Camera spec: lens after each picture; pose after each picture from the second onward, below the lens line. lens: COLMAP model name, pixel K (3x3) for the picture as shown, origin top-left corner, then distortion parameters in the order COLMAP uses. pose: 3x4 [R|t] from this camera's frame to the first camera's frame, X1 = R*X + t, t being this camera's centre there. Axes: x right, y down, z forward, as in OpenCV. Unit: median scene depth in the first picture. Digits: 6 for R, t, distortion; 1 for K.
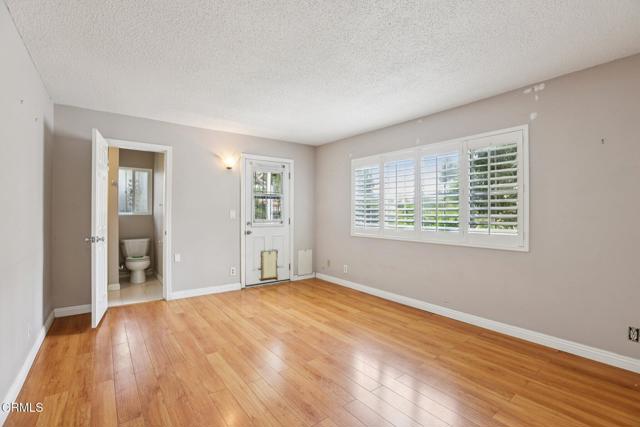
lens RADIAL K [[292.2, 0, 319.4], [0, 292.2, 212.1], [0, 0, 1]] dist [-0.044986, 0.003849]
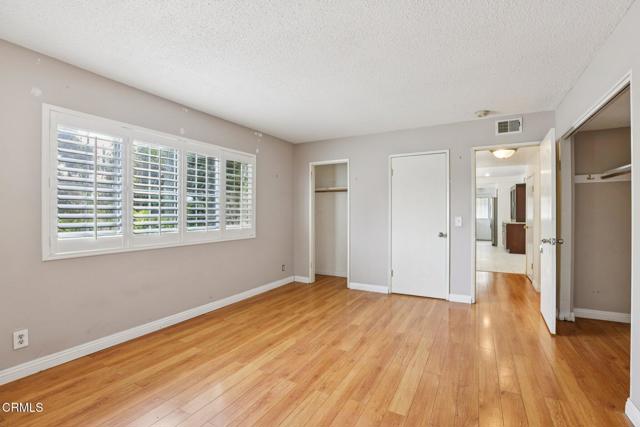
lens RADIAL K [[292.2, 0, 318.0], [0, 292.2, 214.2], [0, 0, 1]] dist [-0.044986, 0.003849]
pose [[-0.403282, -0.007990, 0.915041, -0.757054], [-0.003813, 0.999968, 0.007051, -0.001343], [-0.915068, -0.000645, -0.403299, 1.180203]]
